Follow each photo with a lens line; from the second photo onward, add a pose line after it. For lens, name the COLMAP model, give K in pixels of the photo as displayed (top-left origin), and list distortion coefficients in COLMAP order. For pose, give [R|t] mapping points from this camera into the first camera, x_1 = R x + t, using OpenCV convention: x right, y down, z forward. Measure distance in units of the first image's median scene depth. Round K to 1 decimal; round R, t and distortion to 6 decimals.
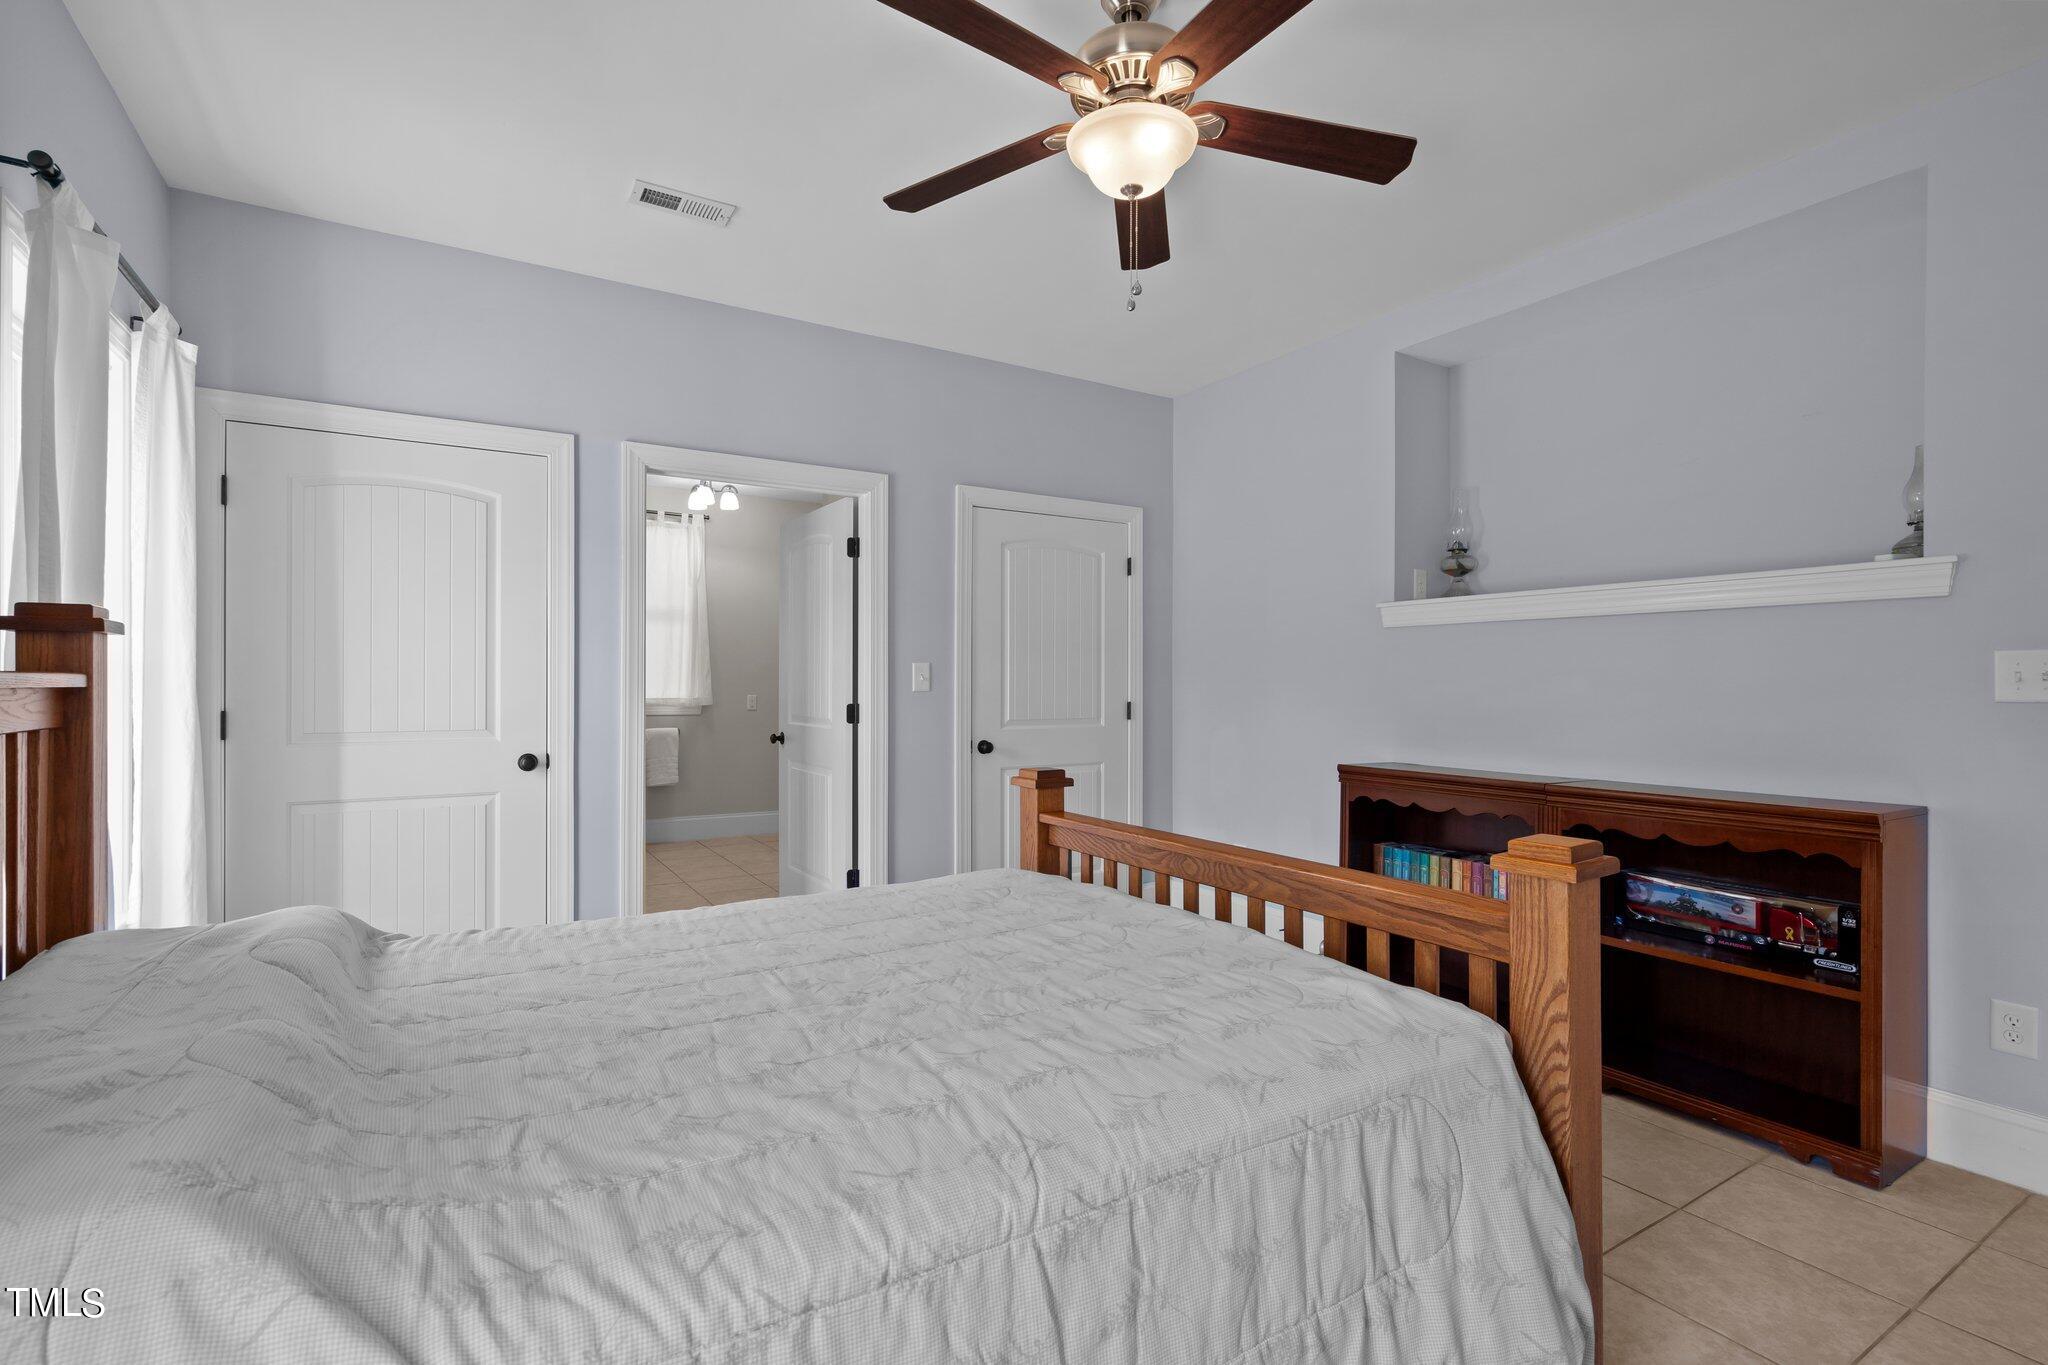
lens RADIAL K [[929.0, 0, 1022.9], [0, 929.0, 672.6], [0, 0, 1]] dist [-0.010111, 0.002447]
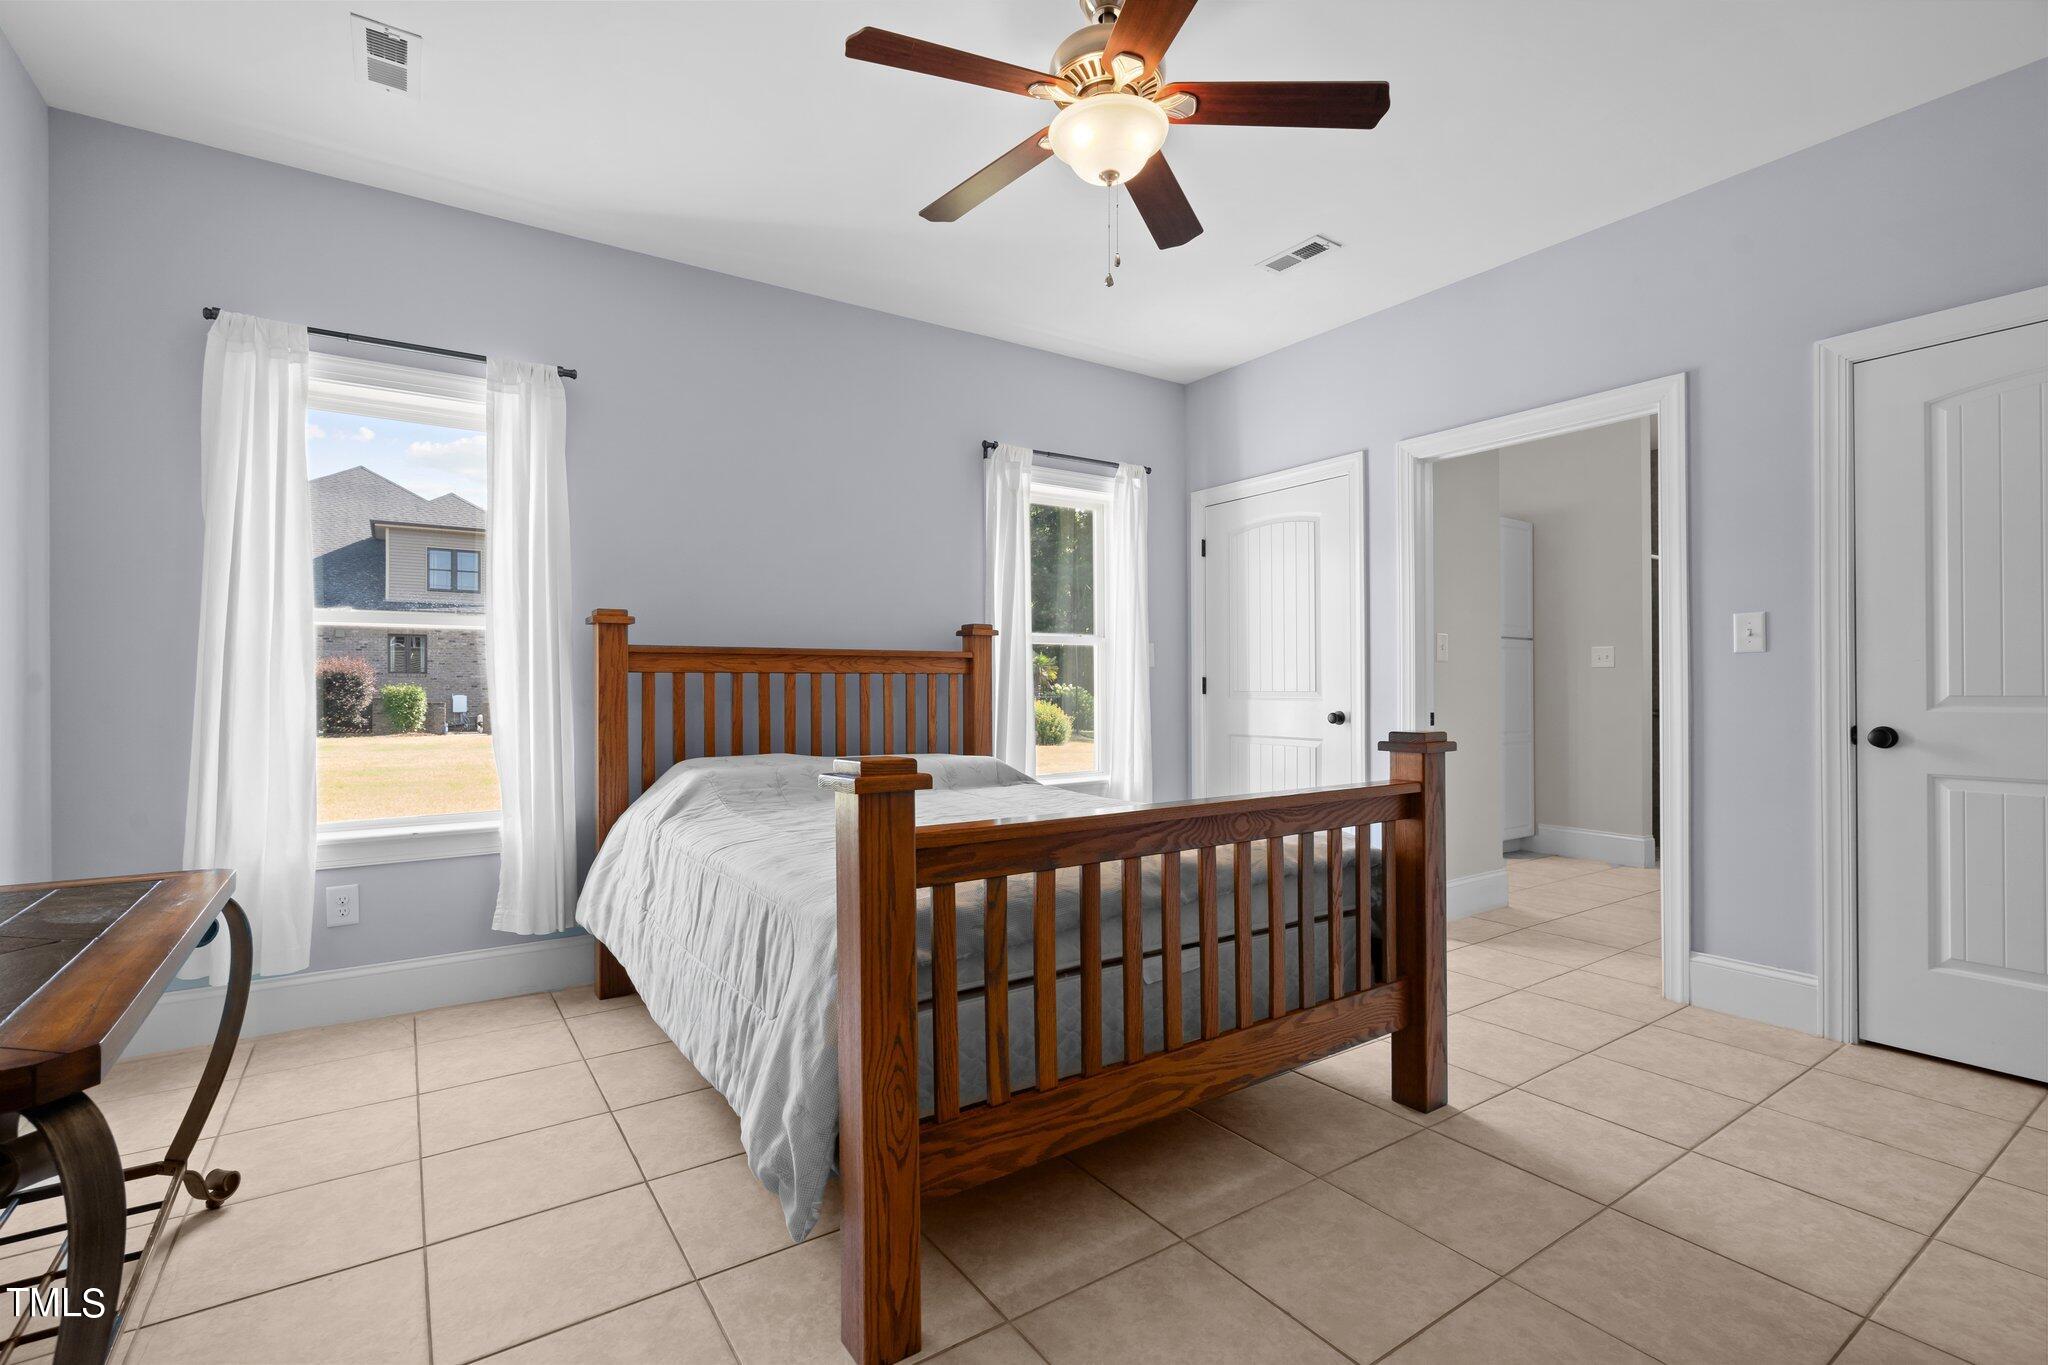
lens RADIAL K [[929.0, 0, 1011.6], [0, 929.0, 686.1], [0, 0, 1]] dist [-0.010111, 0.002447]
pose [[0.038895, -0.006270, -0.999224, 0.747830], [0.008937, 0.999942, -0.005926, 0.057991], [0.999203, -0.008700, 0.038949, 0.514736]]
